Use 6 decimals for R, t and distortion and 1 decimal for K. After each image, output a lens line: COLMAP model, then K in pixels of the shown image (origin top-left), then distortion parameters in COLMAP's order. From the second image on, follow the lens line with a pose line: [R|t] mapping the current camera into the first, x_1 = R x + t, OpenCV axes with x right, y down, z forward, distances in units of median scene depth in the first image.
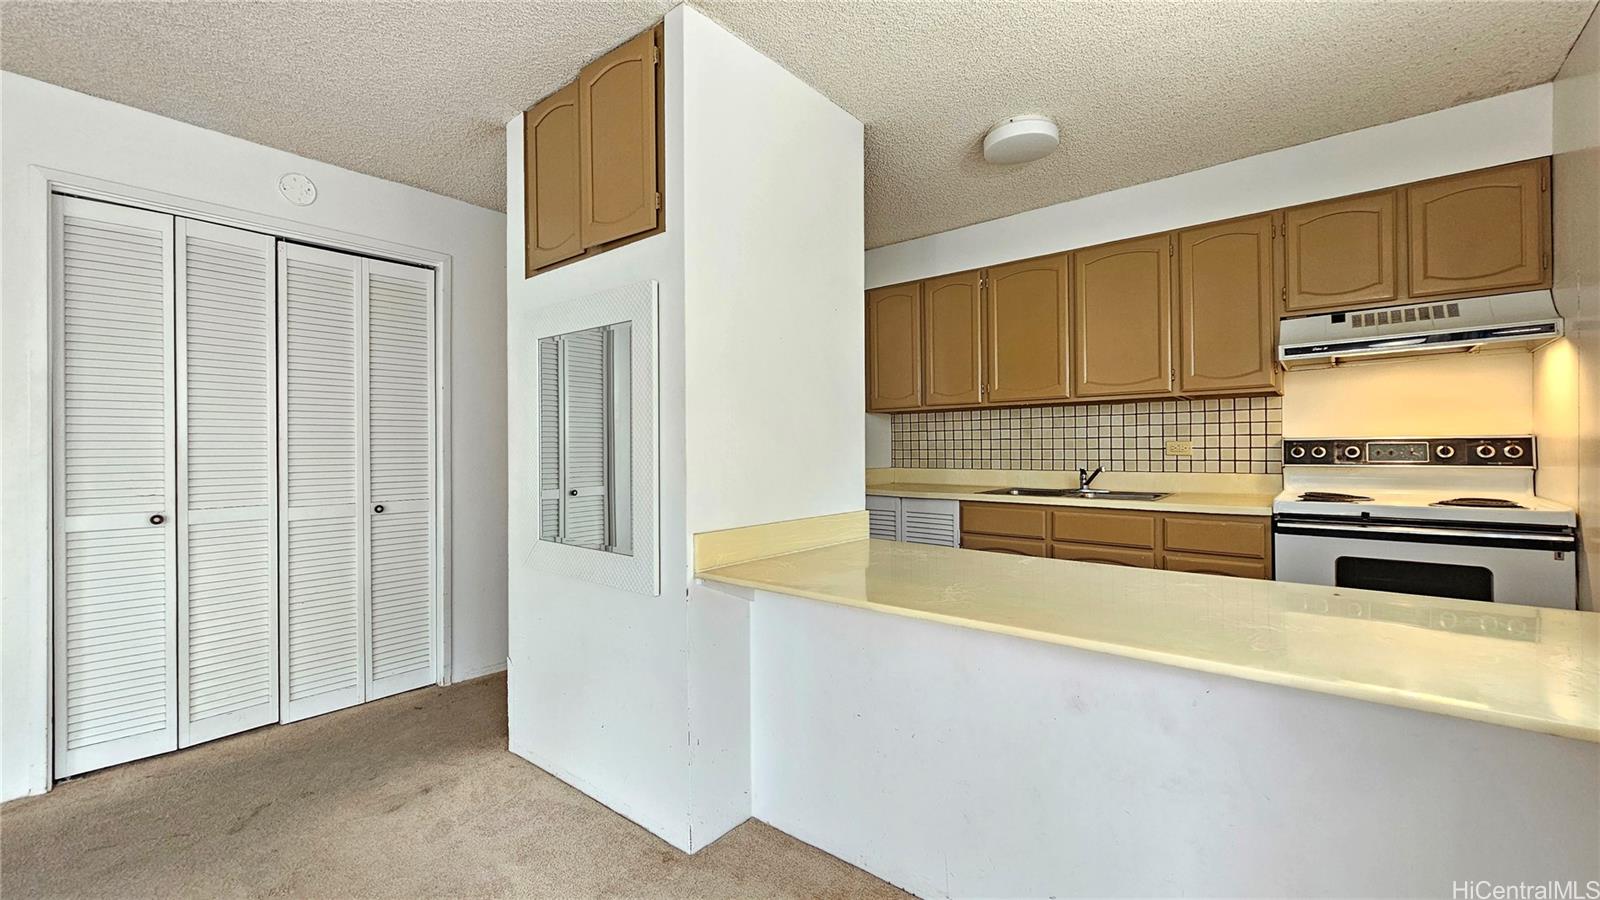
lens RADIAL K [[652.4, 0, 800.0], [0, 652.4, 450.0], [0, 0, 1]] dist [0.000127, 0.000155]
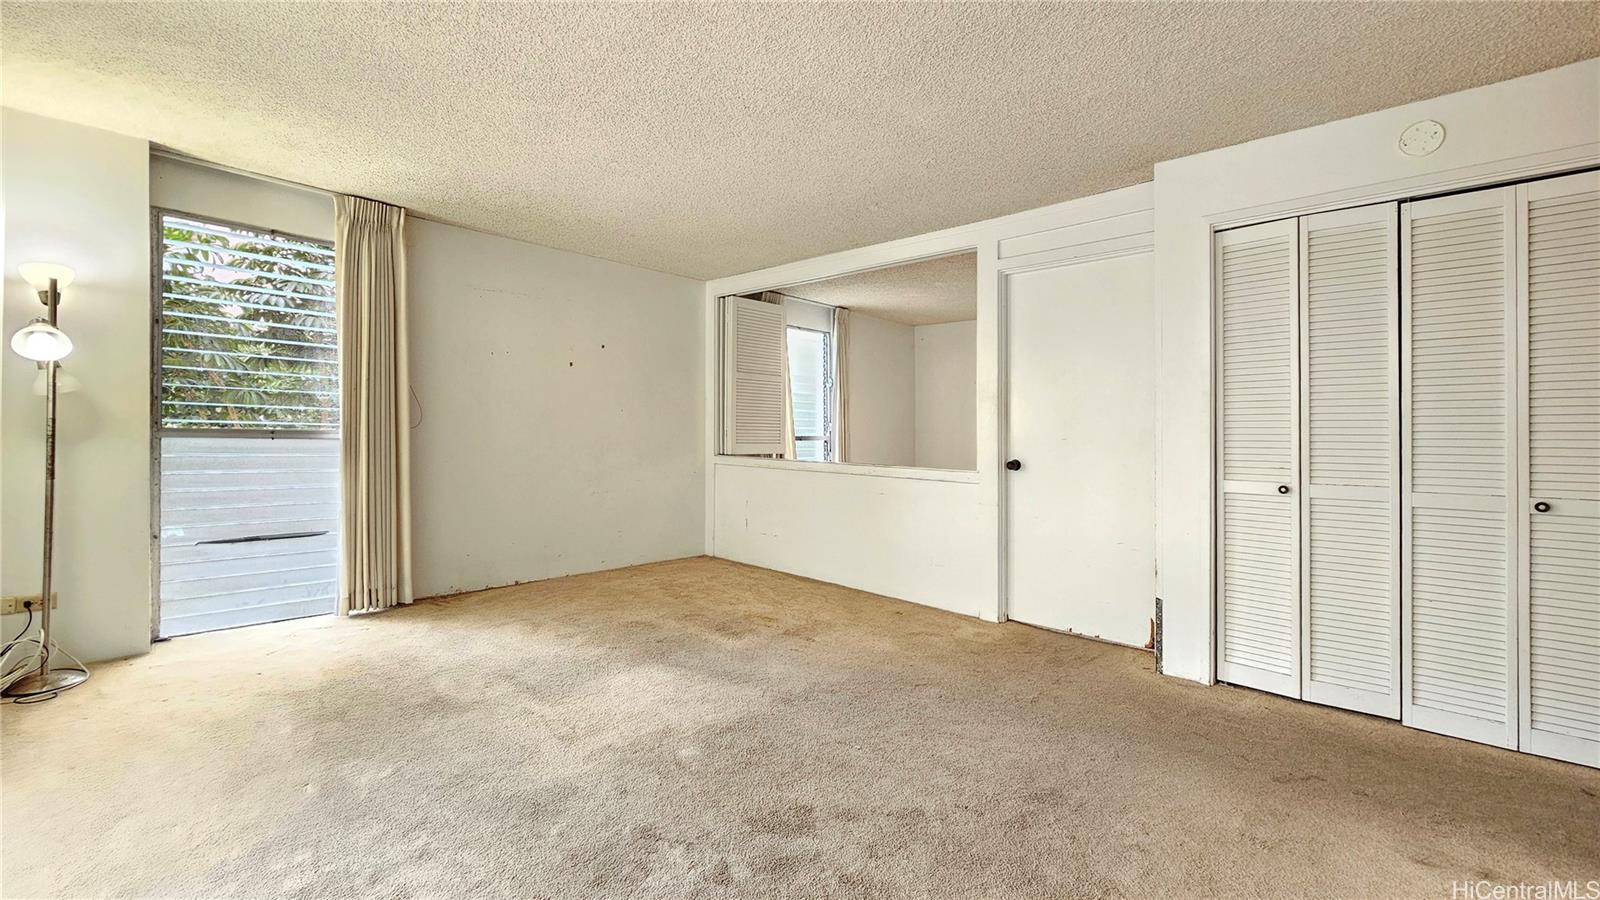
lens RADIAL K [[651.4, 0, 800.5], [0, 651.4, 443.1], [0, 0, 1]] dist [-0.000192, 0.000328]
pose [[-0.056813, 0.018644, -0.998211, 0.175455], [-0.009050, 0.999775, 0.019189, 0.009806], [0.998344, 0.010124, -0.056631, 0.195057]]
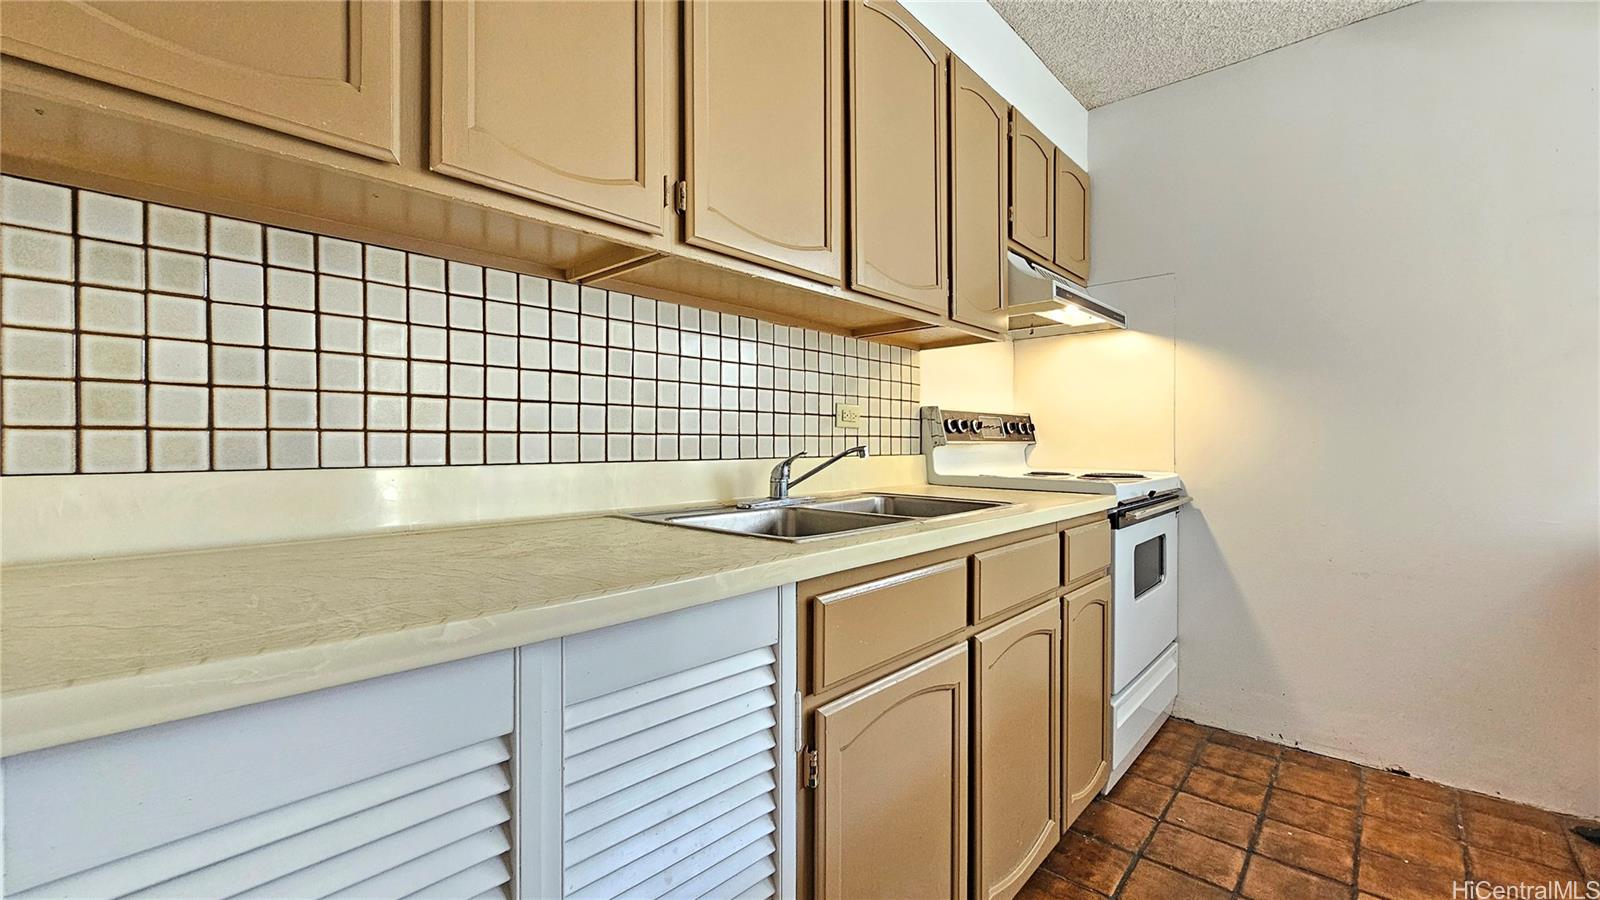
lens RADIAL K [[651.4, 0, 800.5], [0, 651.4, 443.1], [0, 0, 1]] dist [-0.000192, 0.000328]
pose [[0.046695, 0.005316, 0.998895, -0.016489], [-0.000722, 0.999986, -0.005288, 0.030010], [-0.998909, -0.000474, 0.046698, 1.215292]]
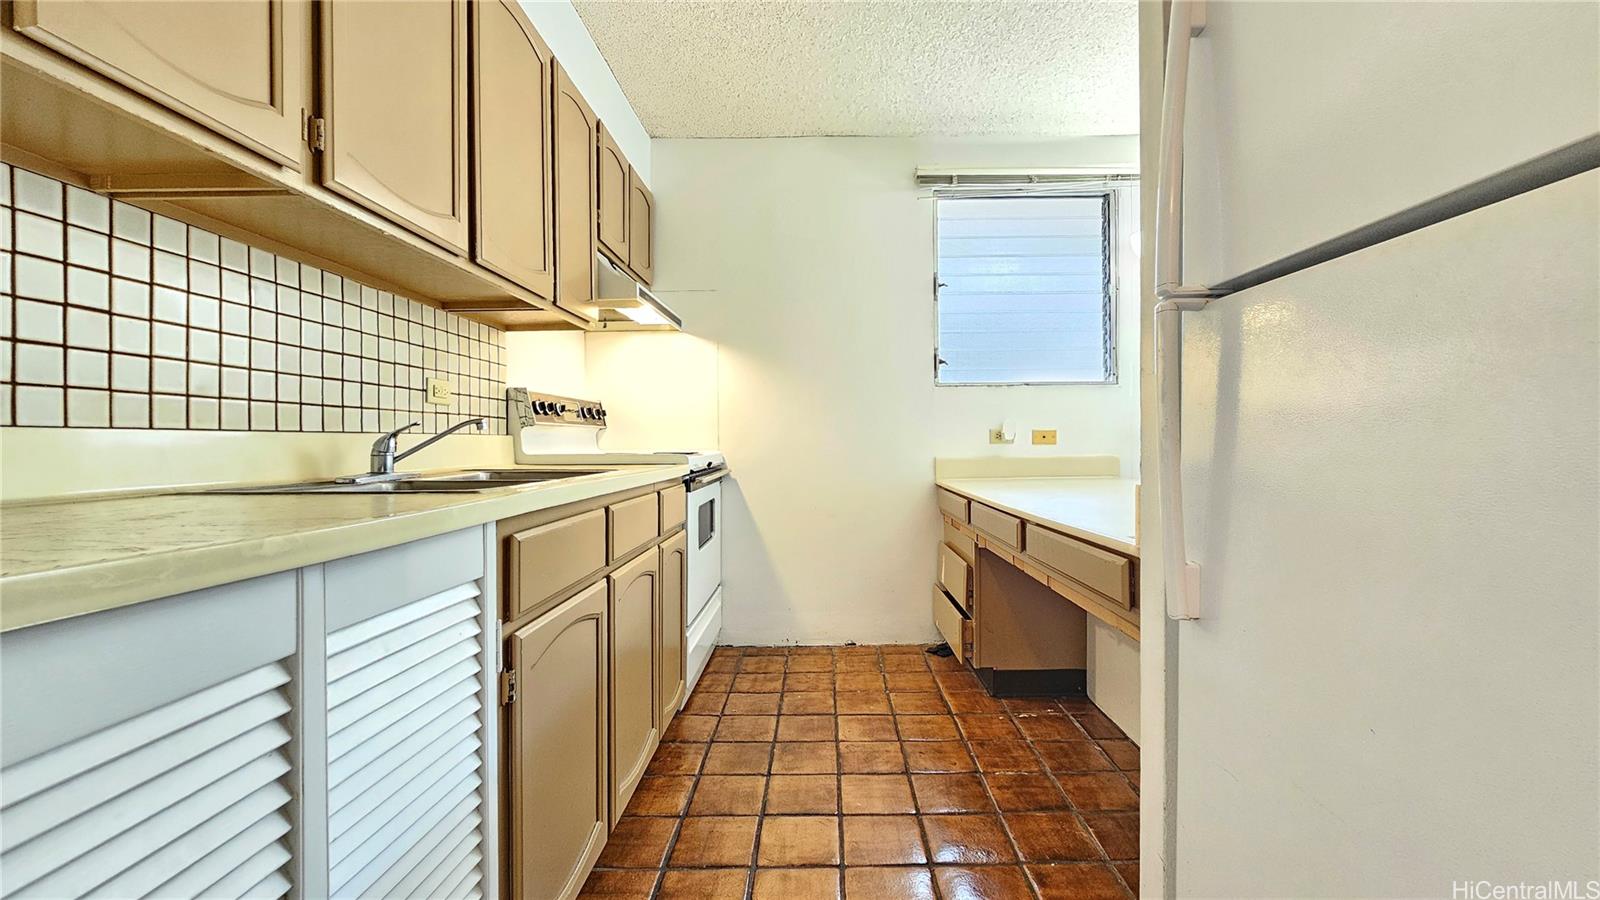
lens RADIAL K [[661.8, 0, 814.2], [0, 661.8, 455.7], [0, 0, 1]] dist [-0.000797, -0.000082]
pose [[-0.622199, -0.007237, 0.782826, -0.091468], [0.011100, 0.999775, 0.018065, 0.055336], [-0.782781, 0.019930, -0.621979, 1.321483]]
